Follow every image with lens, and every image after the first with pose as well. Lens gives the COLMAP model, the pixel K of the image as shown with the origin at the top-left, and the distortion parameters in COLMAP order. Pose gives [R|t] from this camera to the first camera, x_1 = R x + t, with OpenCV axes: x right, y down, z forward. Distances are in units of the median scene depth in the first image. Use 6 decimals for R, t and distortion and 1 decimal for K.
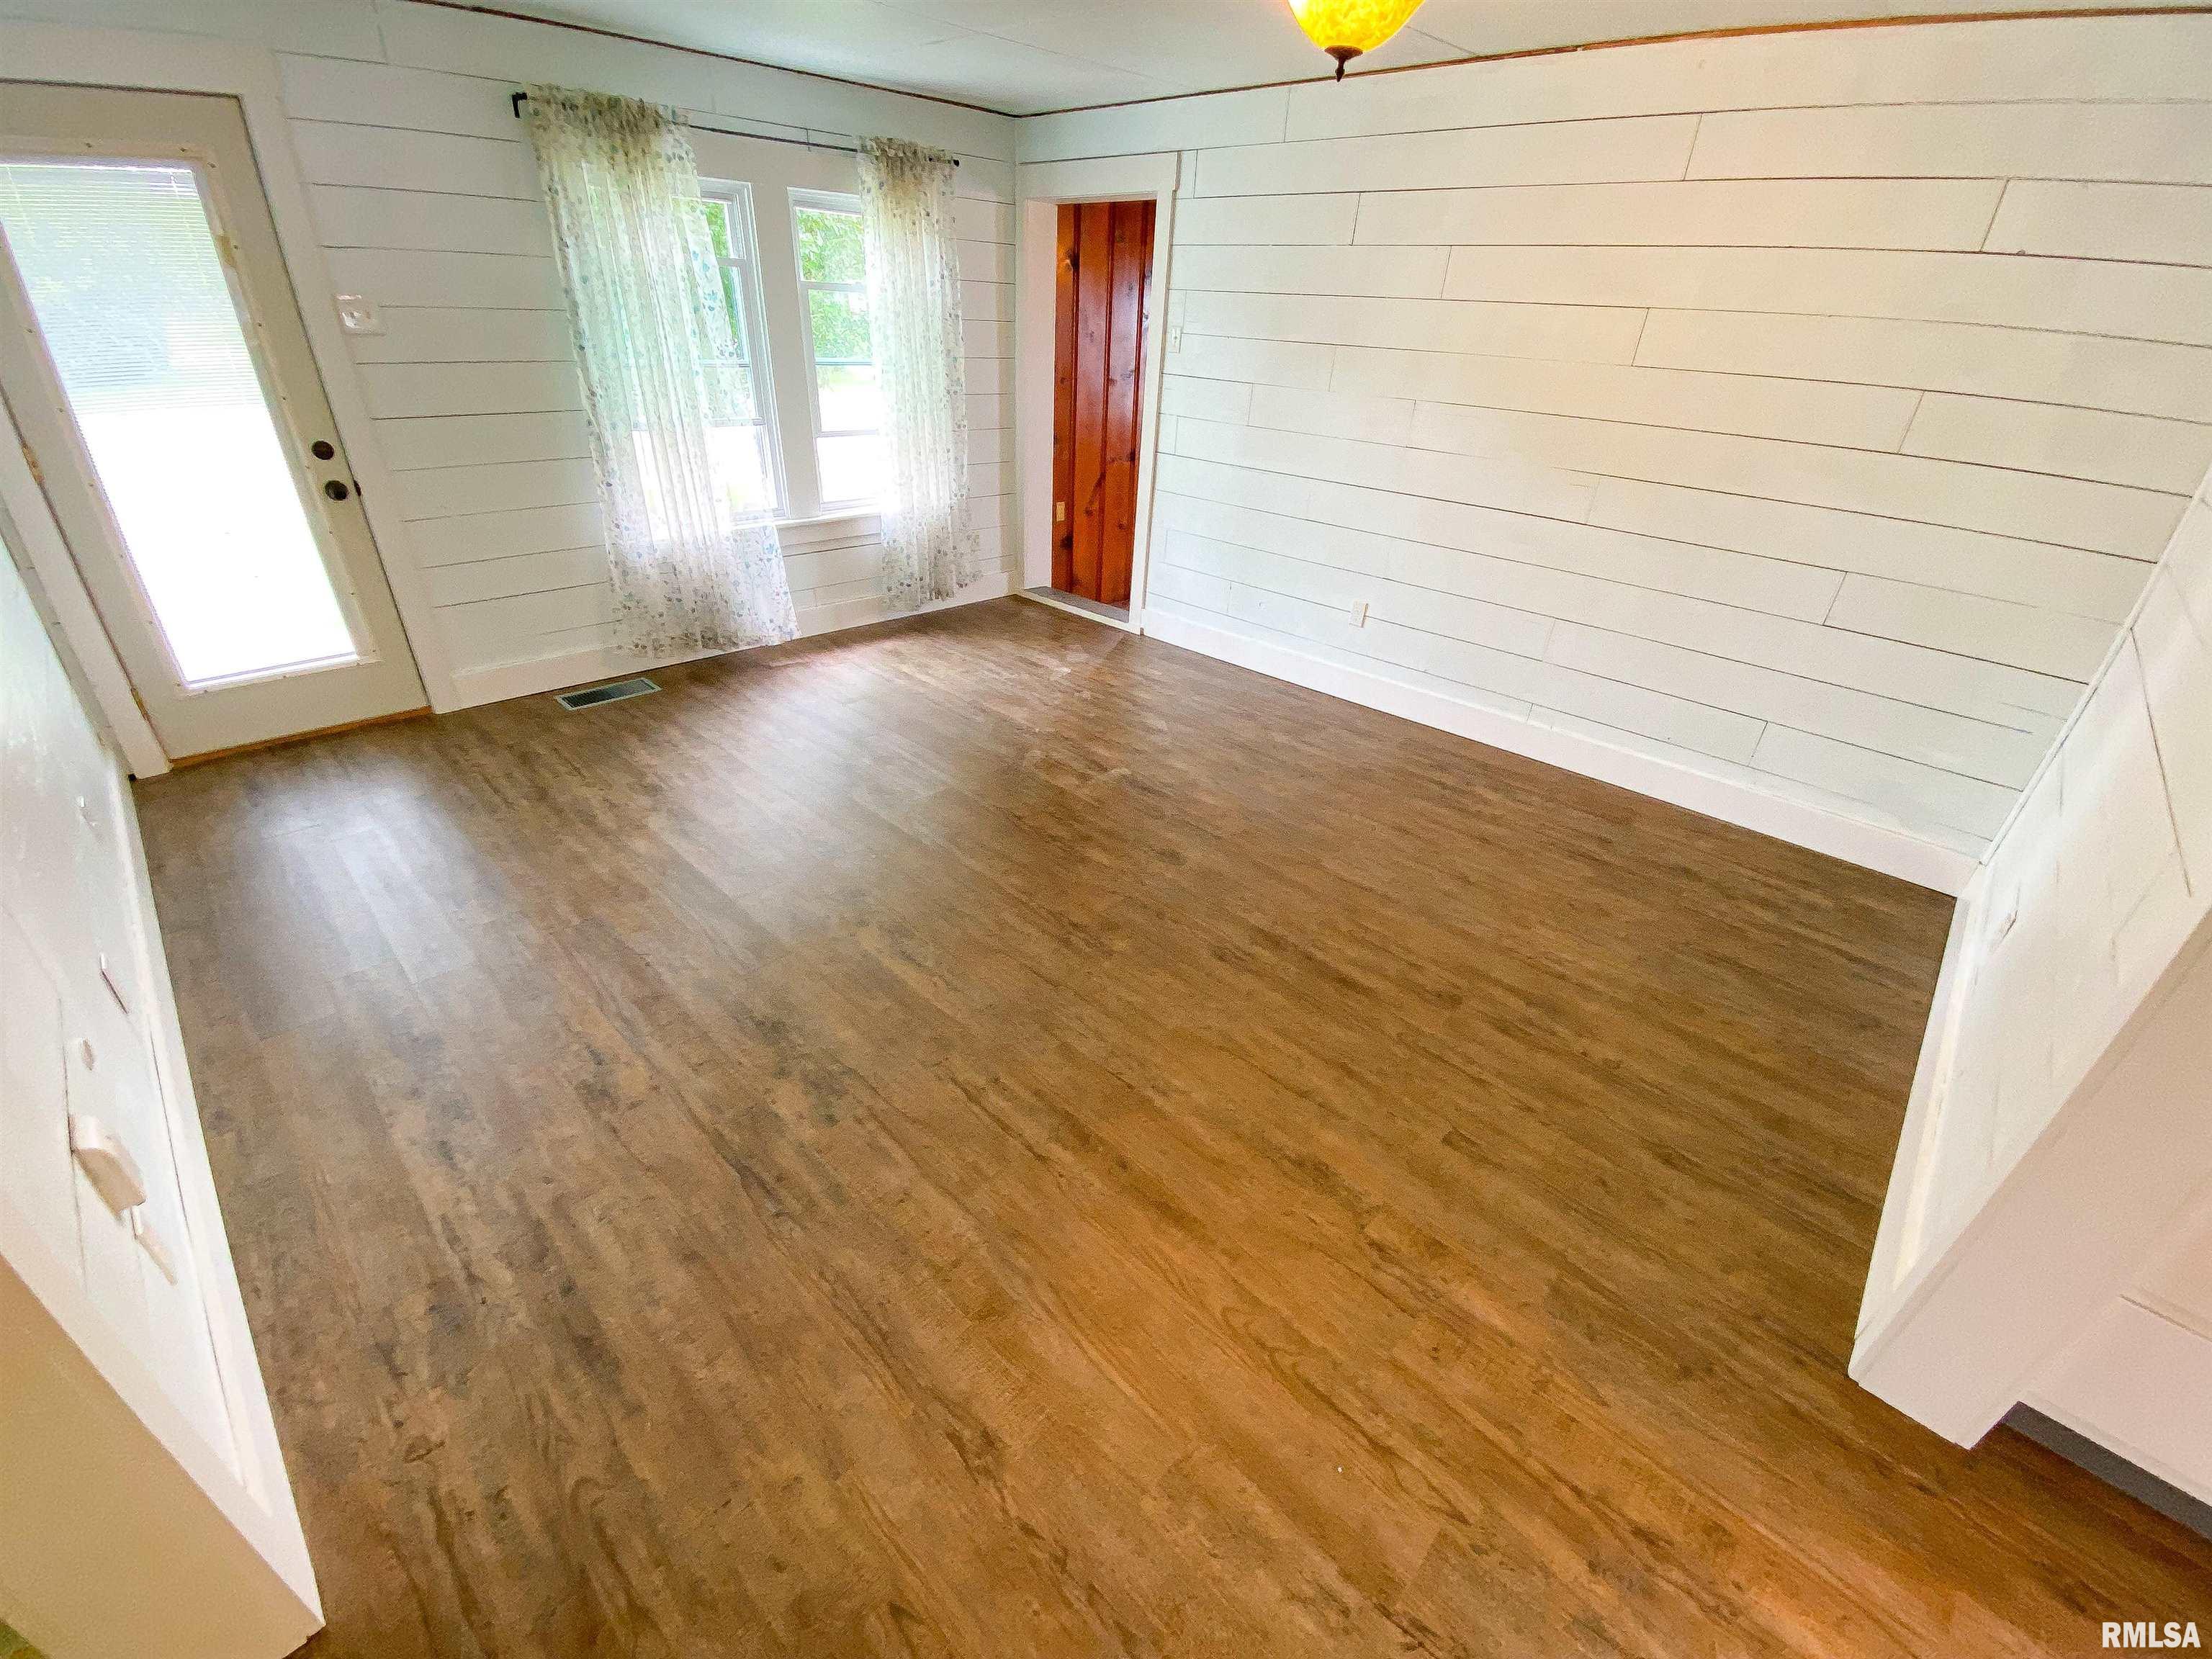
lens RADIAL K [[910.1, 0, 1110.4], [0, 910.1, 840.0], [0, 0, 1]] dist [0.021547, -0.022137]
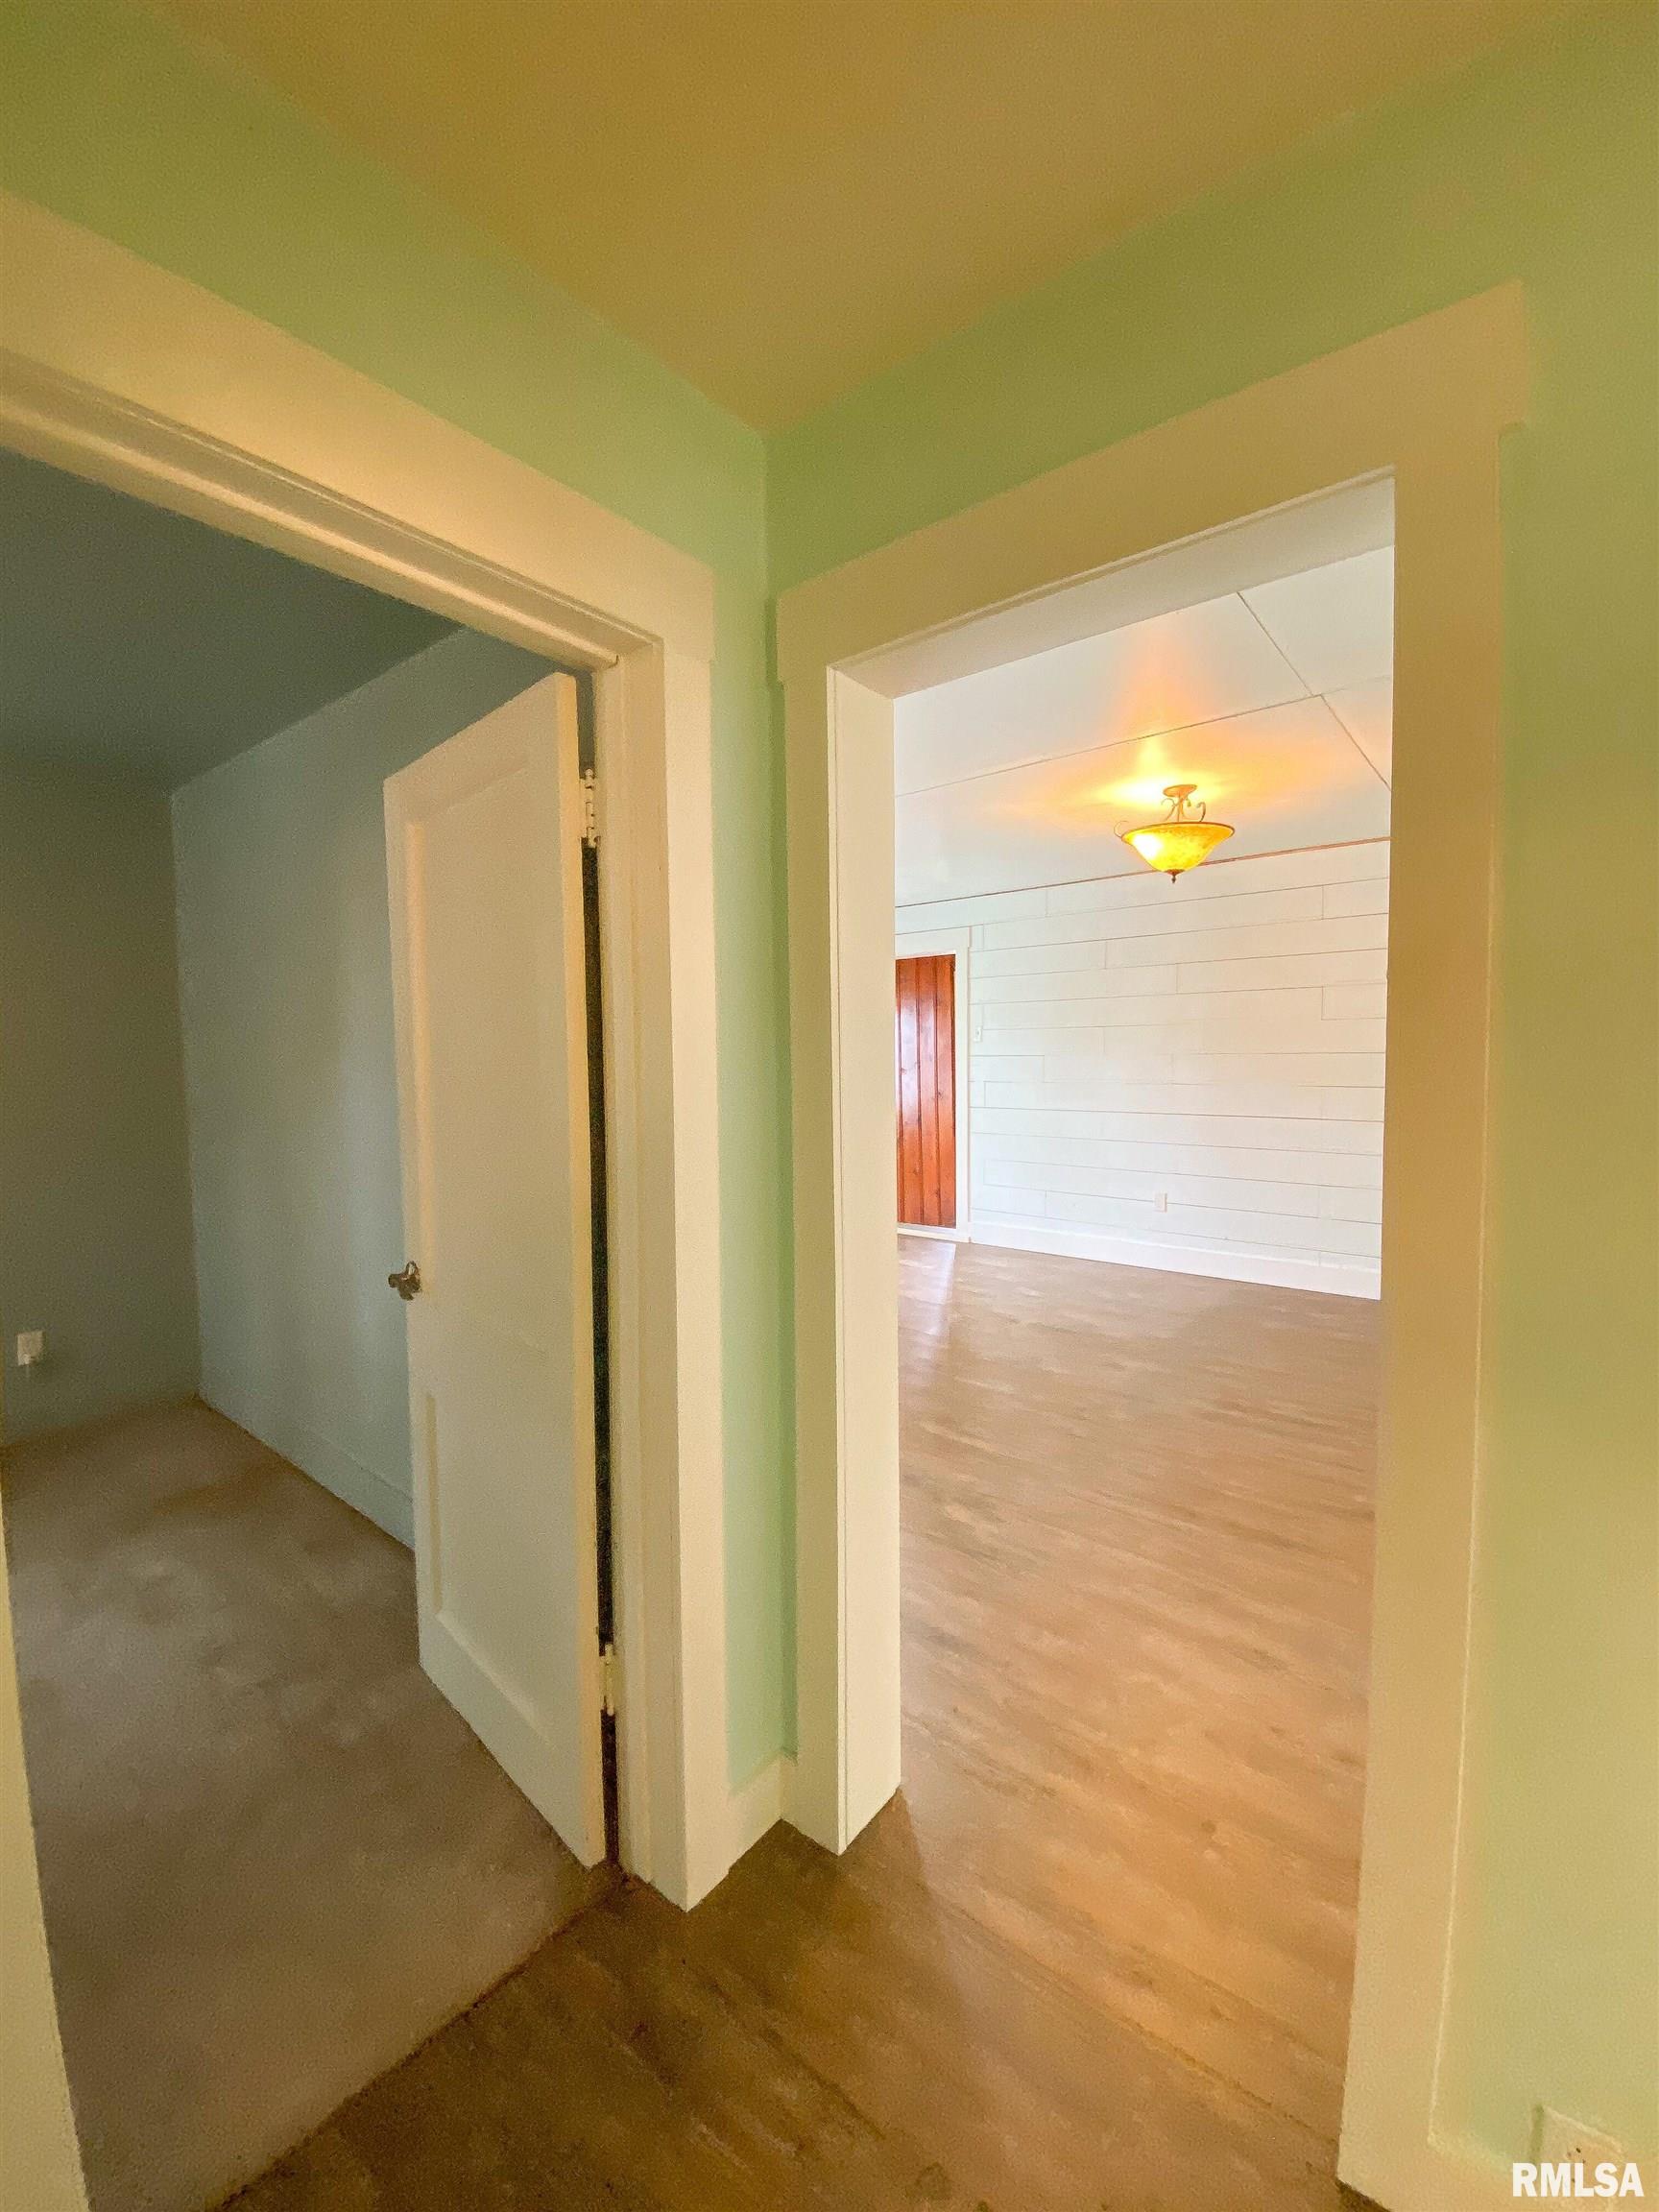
lens RADIAL K [[873.0, 0, 829.5], [0, 873.0, 1106.0], [0, 0, 1]] dist [0.002764, -0.022663]
pose [[0.996170, -0.070104, 0.052259, -0.389550], [0.085920, 0.895714, -0.436250, 0.202857], [-0.016226, 0.439070, 0.898307, -0.266924]]
